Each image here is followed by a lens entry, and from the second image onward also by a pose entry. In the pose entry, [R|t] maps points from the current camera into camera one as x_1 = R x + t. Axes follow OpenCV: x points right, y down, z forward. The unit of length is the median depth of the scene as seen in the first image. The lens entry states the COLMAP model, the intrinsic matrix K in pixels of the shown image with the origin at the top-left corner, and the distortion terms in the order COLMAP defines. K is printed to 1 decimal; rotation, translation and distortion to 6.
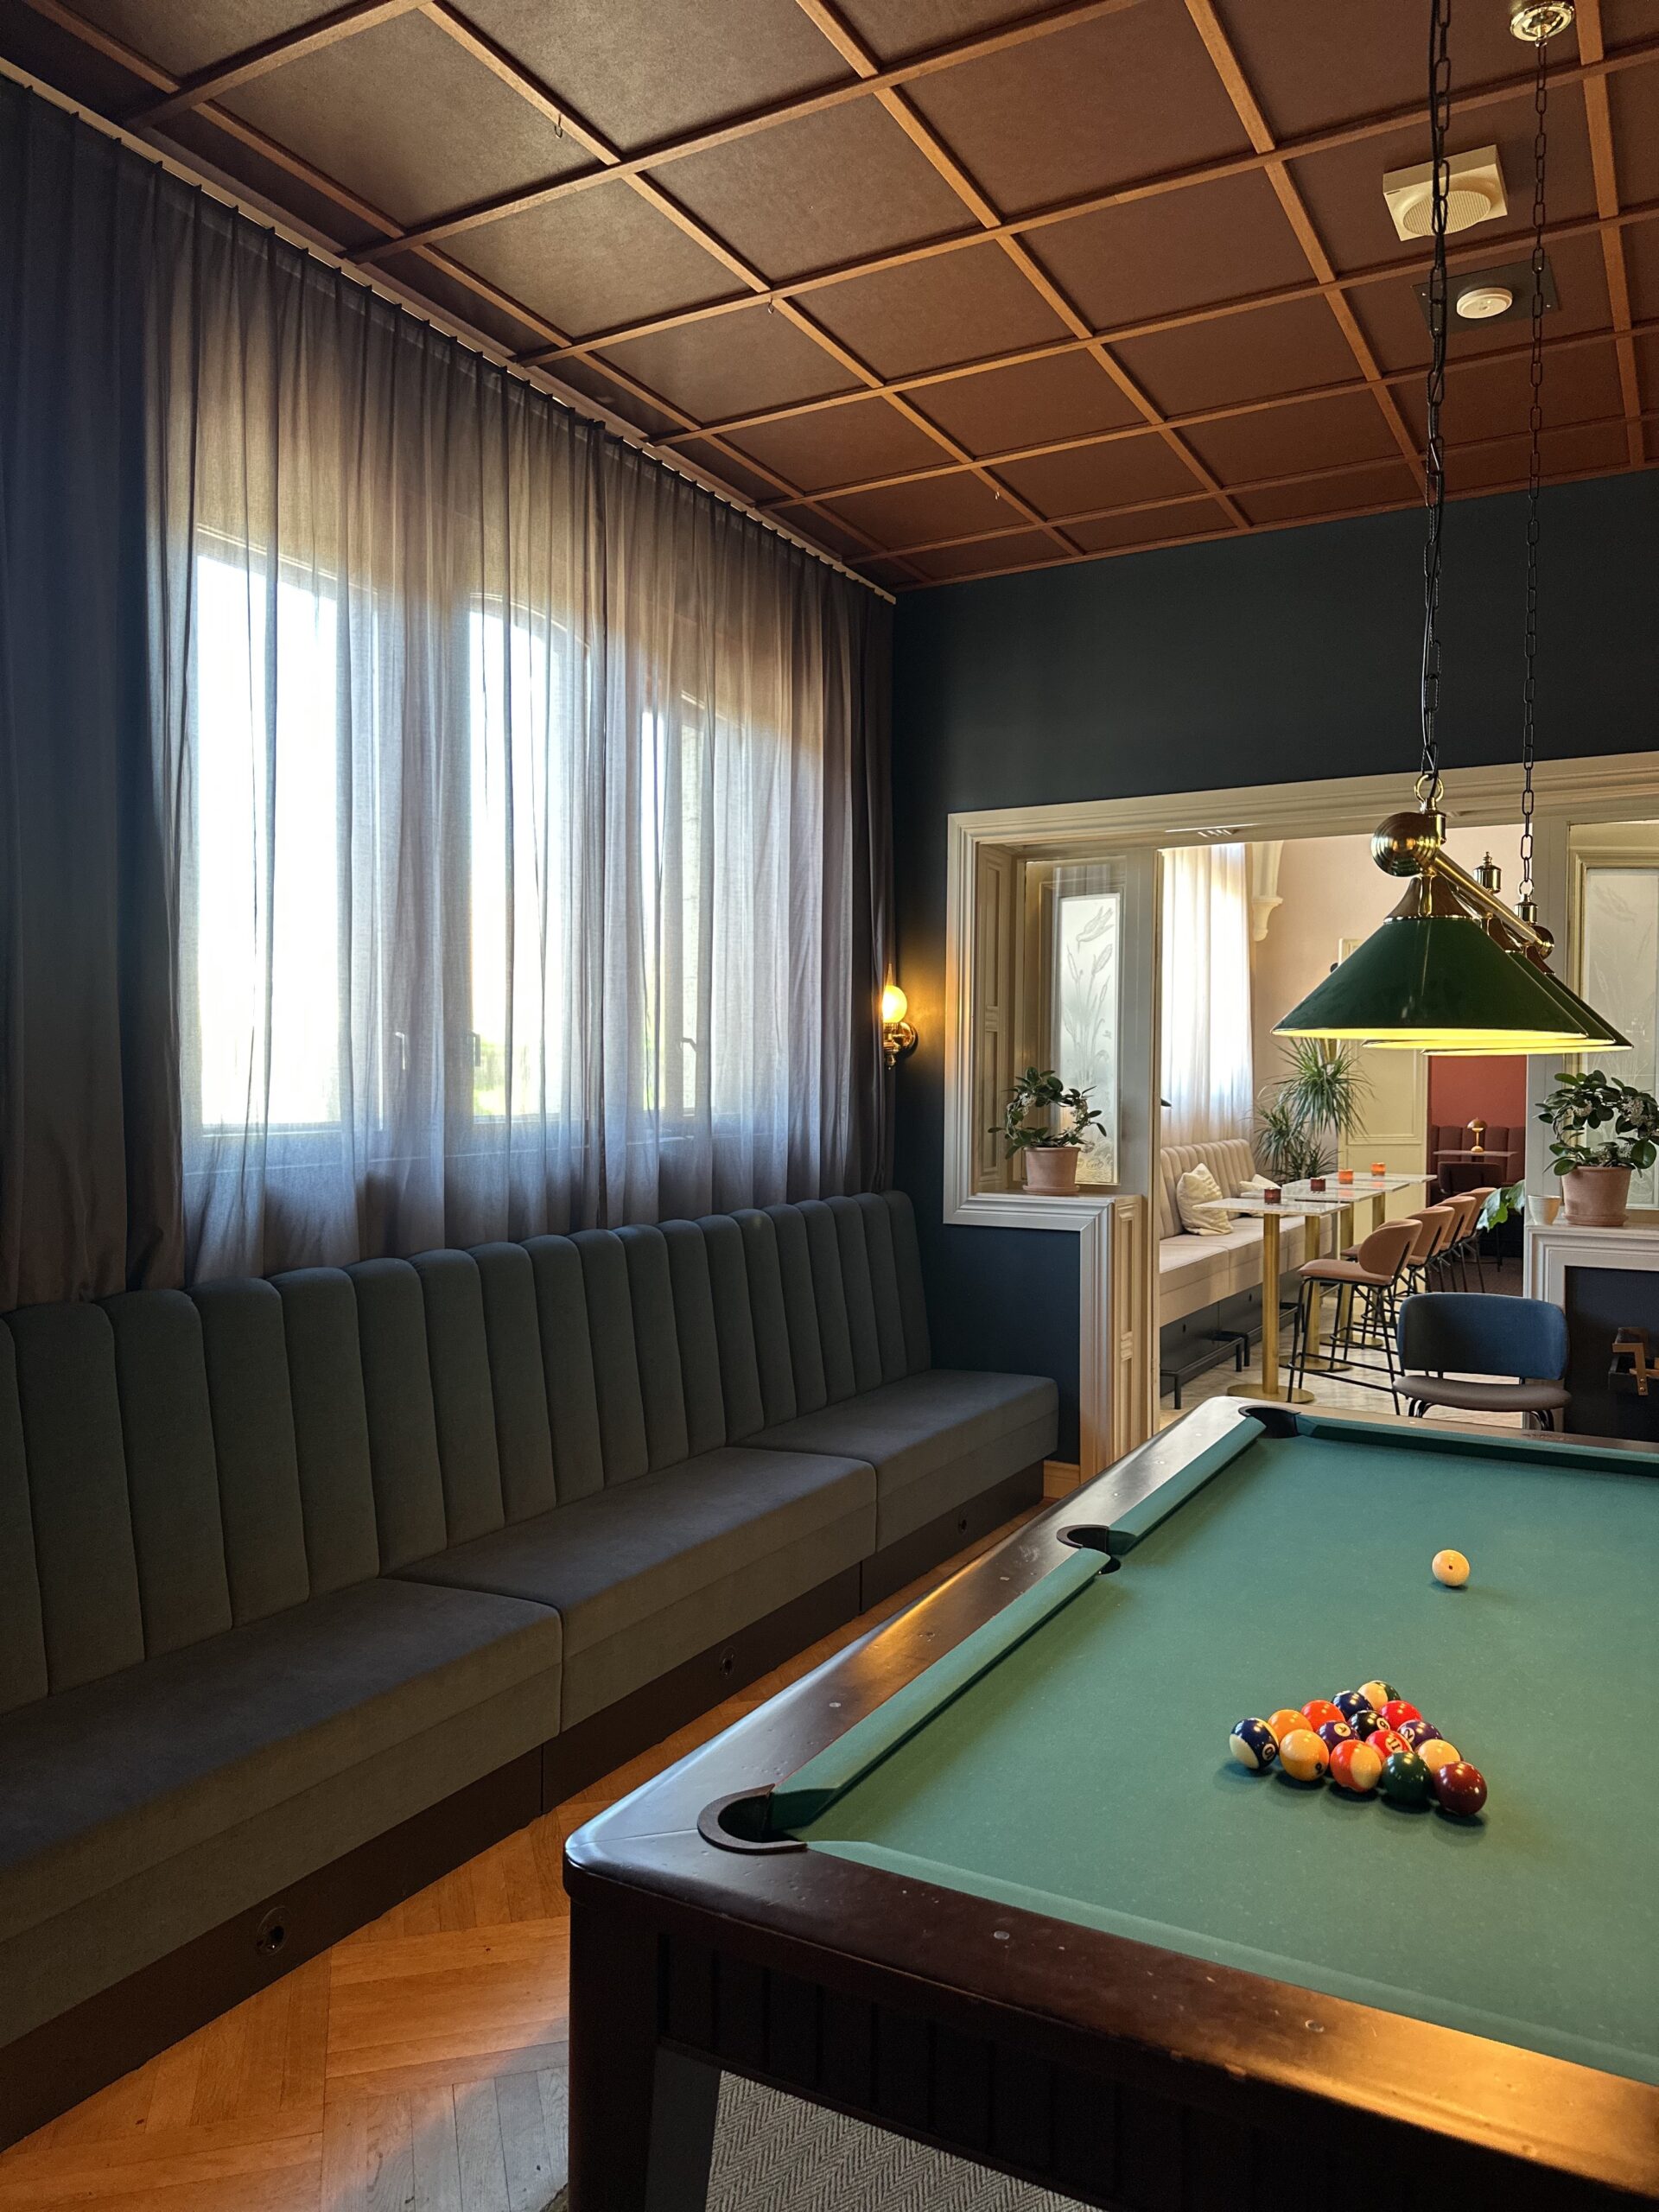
lens RADIAL K [[1573.1, 0, 828.1], [0, 1573.1, 1112.2], [0, 0, 1]] dist [0.017281, -0.022025]
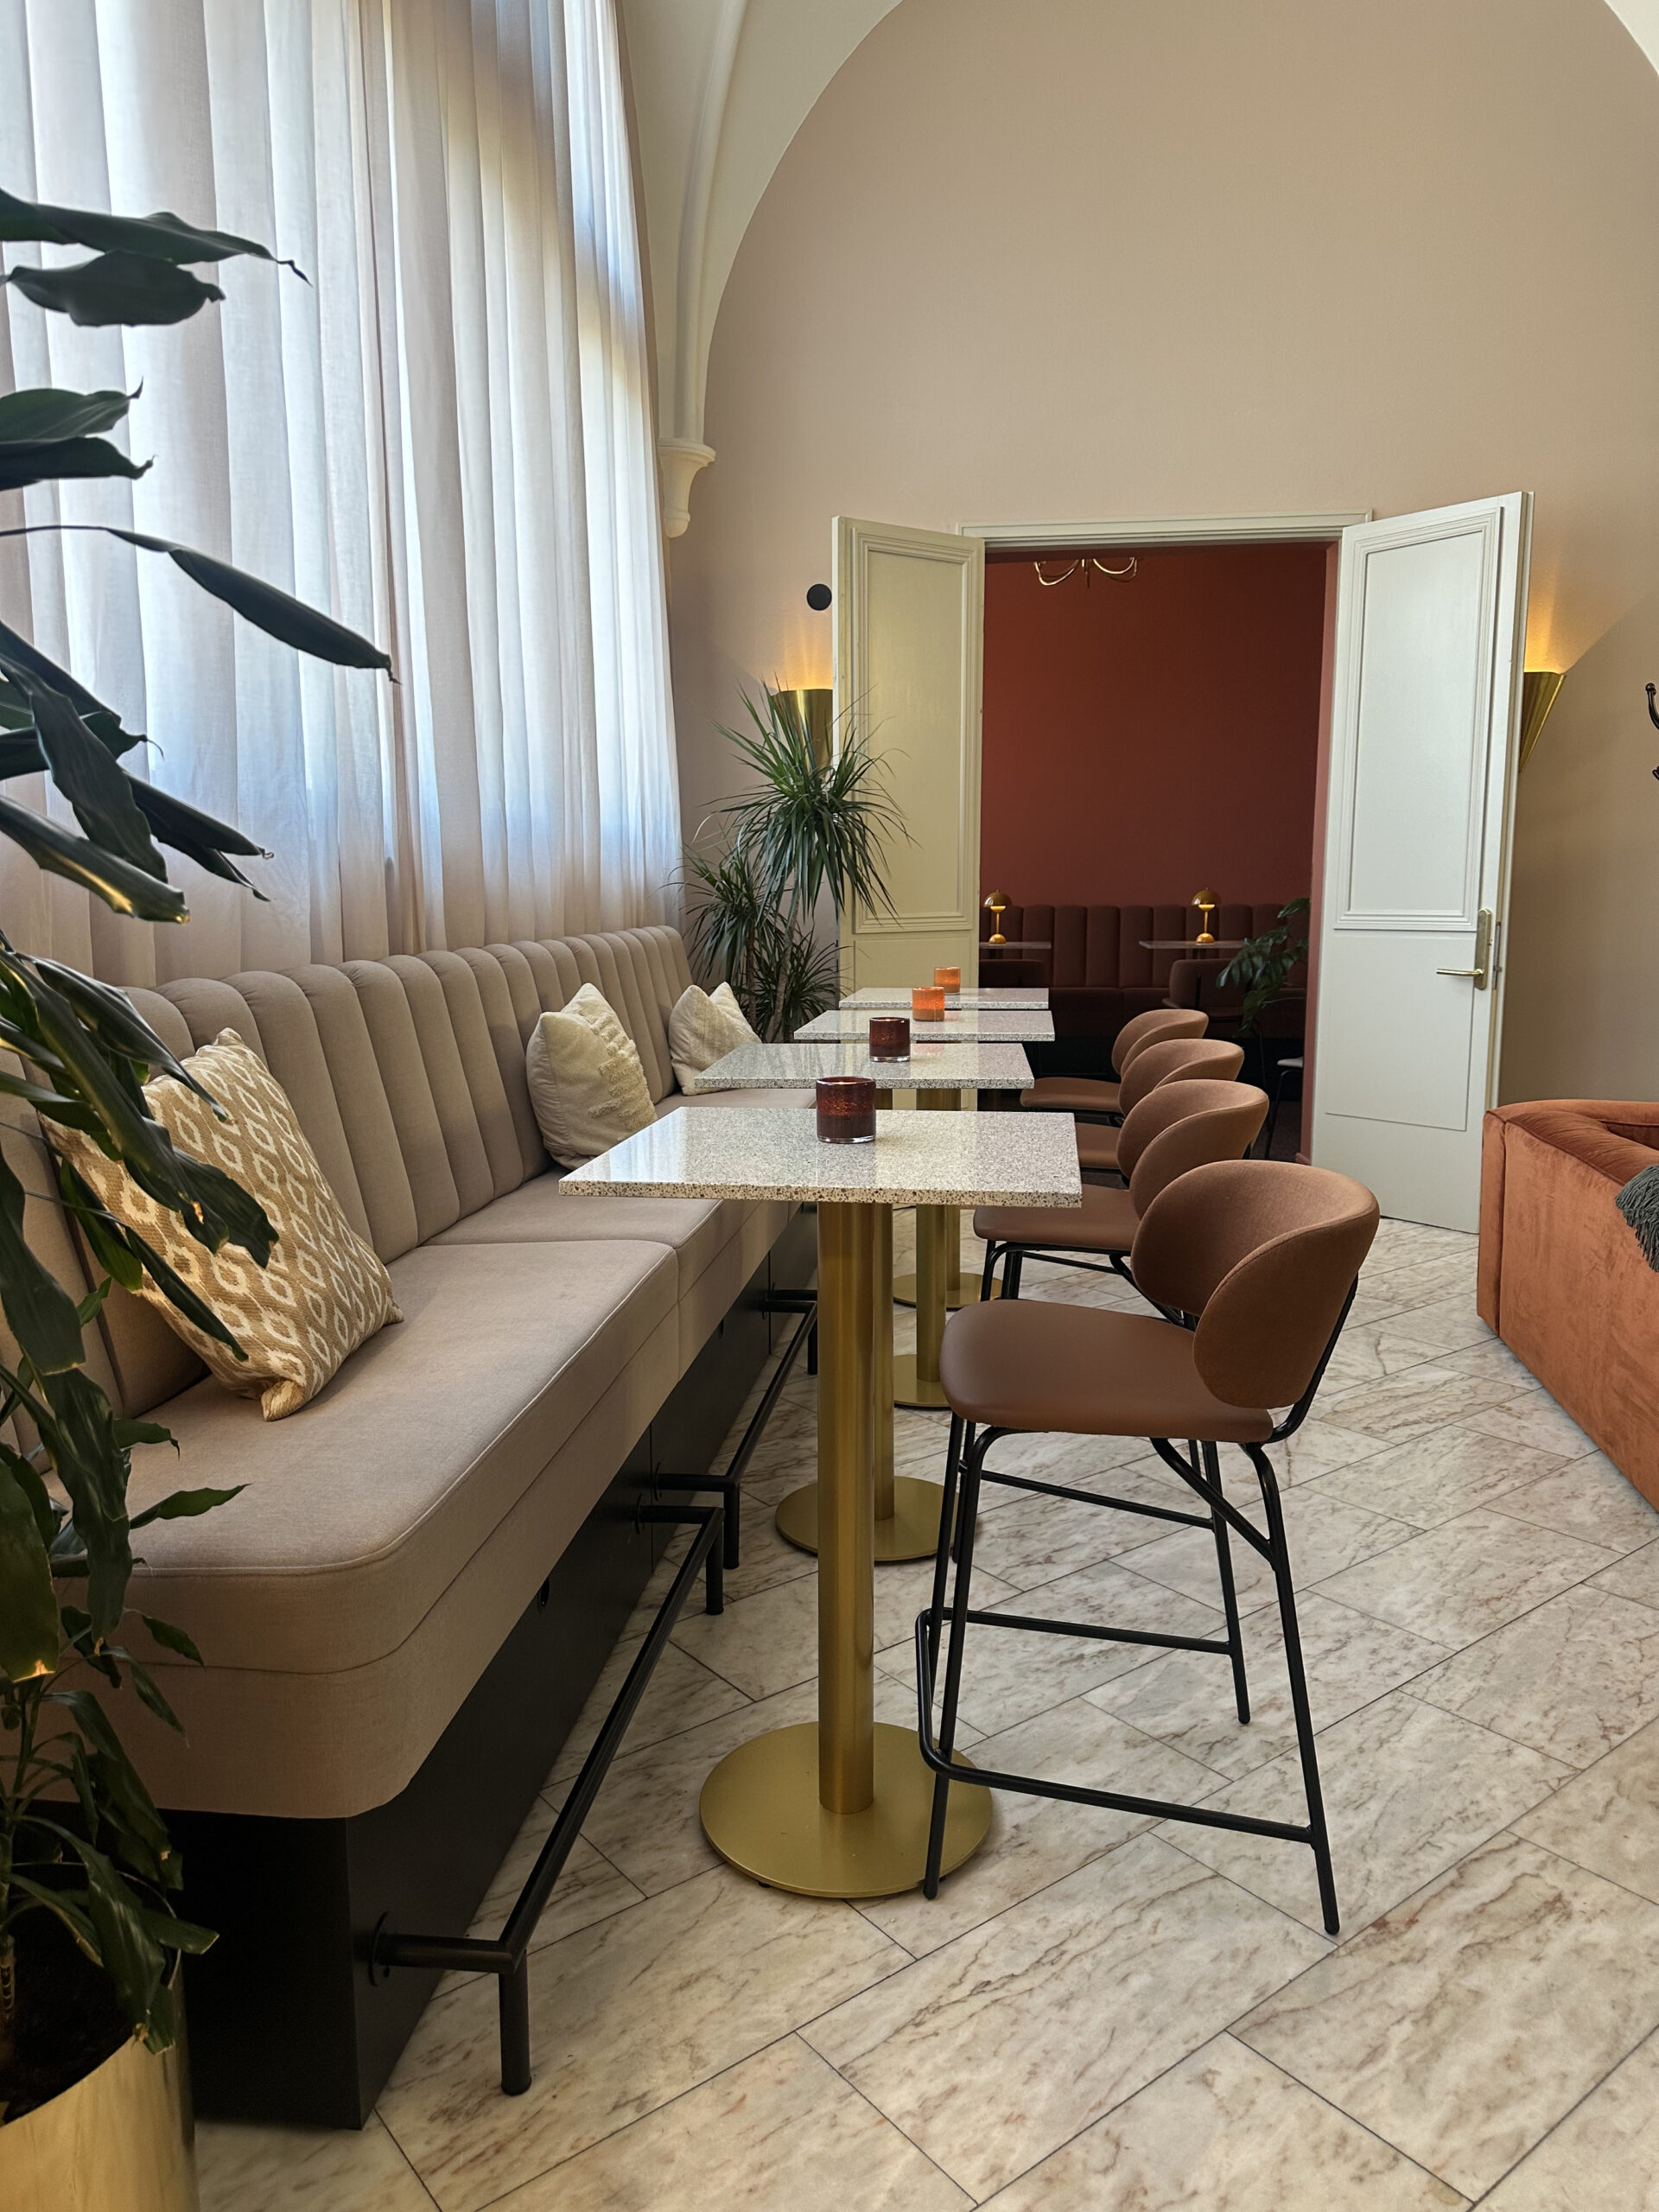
lens RADIAL K [[1573.1, 0, 833.5], [0, 1573.1, 1114.1], [0, 0, 1]] dist [0.017281, -0.022025]
pose [[0.924905, -0.077206, 0.372276, 0.123999], [0.033523, 0.991912, 0.122424, 0.016514], [-0.378716, -0.100751, 0.920013, 0.523312]]
